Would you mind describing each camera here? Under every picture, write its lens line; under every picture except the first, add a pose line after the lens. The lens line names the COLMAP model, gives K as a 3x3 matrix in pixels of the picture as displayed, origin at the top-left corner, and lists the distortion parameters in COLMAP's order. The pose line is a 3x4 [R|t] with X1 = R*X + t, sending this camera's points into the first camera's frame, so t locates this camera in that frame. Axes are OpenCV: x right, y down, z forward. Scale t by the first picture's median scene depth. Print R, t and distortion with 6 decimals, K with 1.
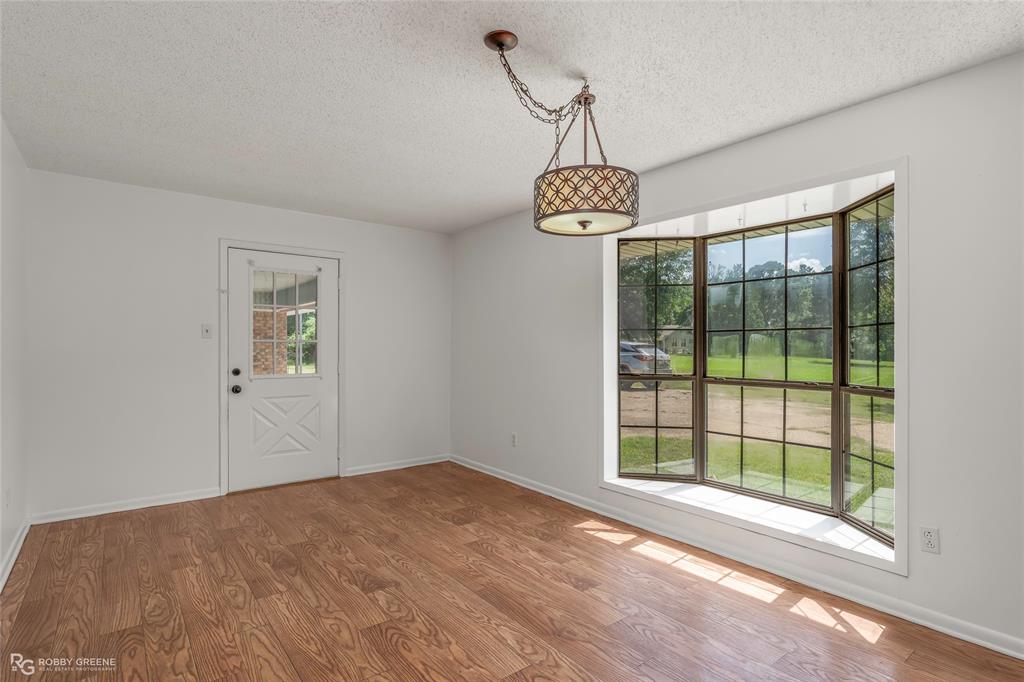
lens RADIAL K [[501.0, 0, 518.6], [0, 501.0, 345.5], [0, 0, 1]] dist [0.015711, 0.000214]
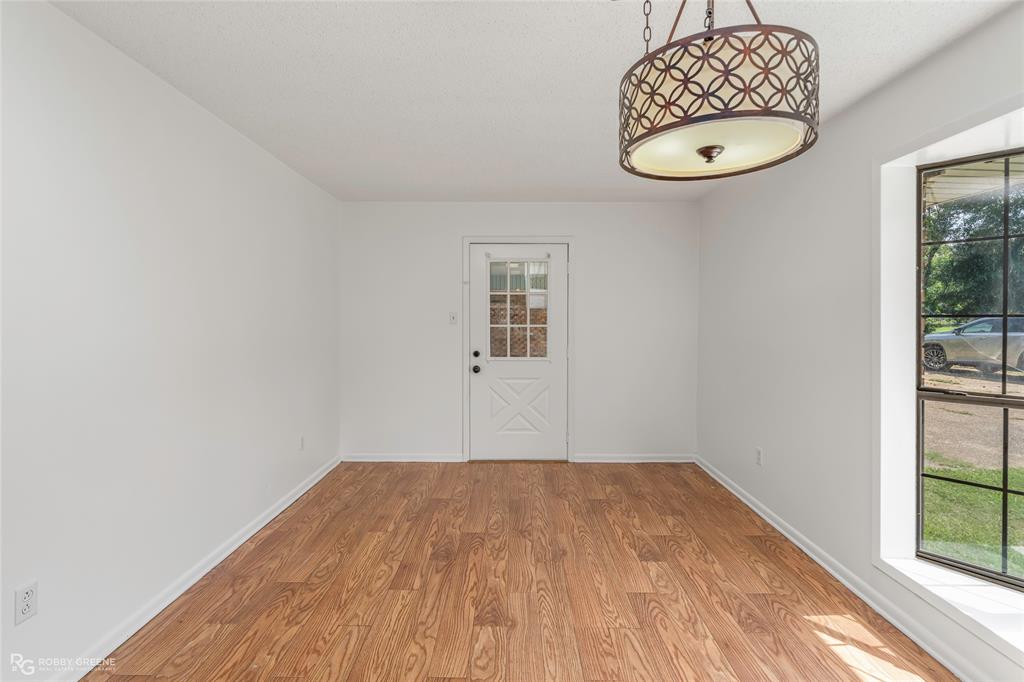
lens RADIAL K [[466.9, 0, 512.4], [0, 466.9, 323.7], [0, 0, 1]] dist [-0.008160, 0.003653]
pose [[0.786927, 0.006759, -0.617009, 0.174916], [0.002099, 0.999905, 0.013631, -0.035268], [0.617042, -0.012022, 0.786838, 0.276844]]
